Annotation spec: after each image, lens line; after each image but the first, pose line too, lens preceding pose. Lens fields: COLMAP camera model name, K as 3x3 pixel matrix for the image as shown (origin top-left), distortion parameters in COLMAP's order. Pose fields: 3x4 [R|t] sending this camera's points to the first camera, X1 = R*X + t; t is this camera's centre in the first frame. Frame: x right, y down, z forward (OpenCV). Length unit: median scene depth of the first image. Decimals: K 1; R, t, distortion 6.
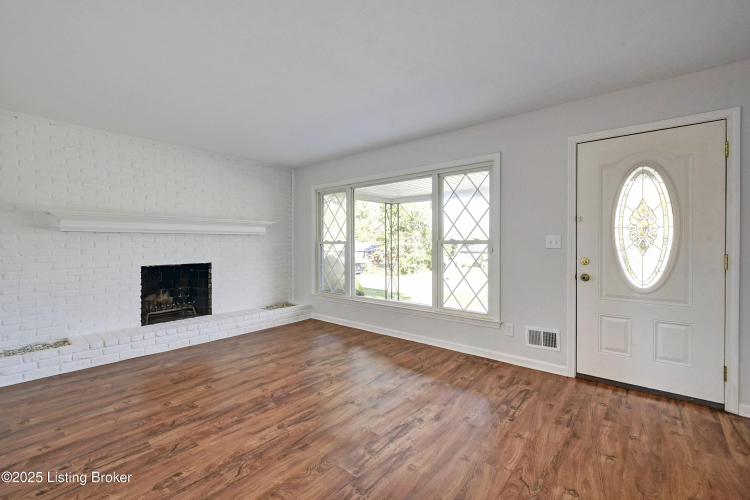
lens RADIAL K [[329.5, 0, 379.8], [0, 329.5, 244.7], [0, 0, 1]] dist [0.001762, -0.001280]
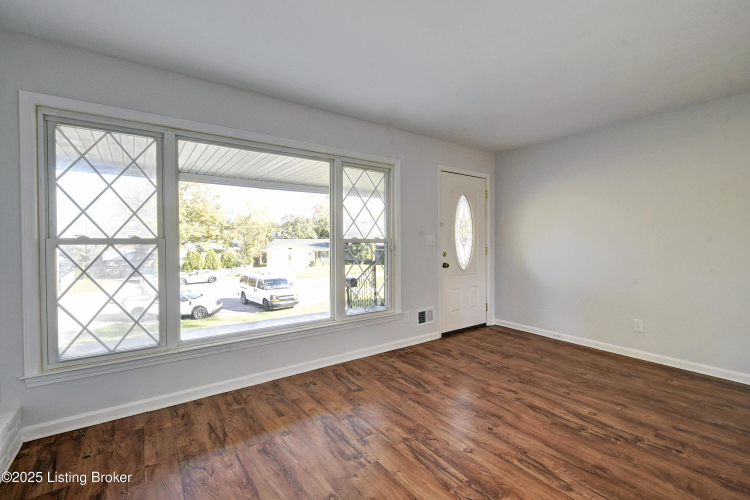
lens RADIAL K [[329.5, 0, 379.8], [0, 329.5, 244.7], [0, 0, 1]] dist [0.001762, -0.001280]
pose [[0.248078, -0.011123, 0.968676, -0.755467], [0.006814, 0.999929, 0.009737, -0.006701], [-0.968716, 0.004186, 0.248136, 0.823037]]
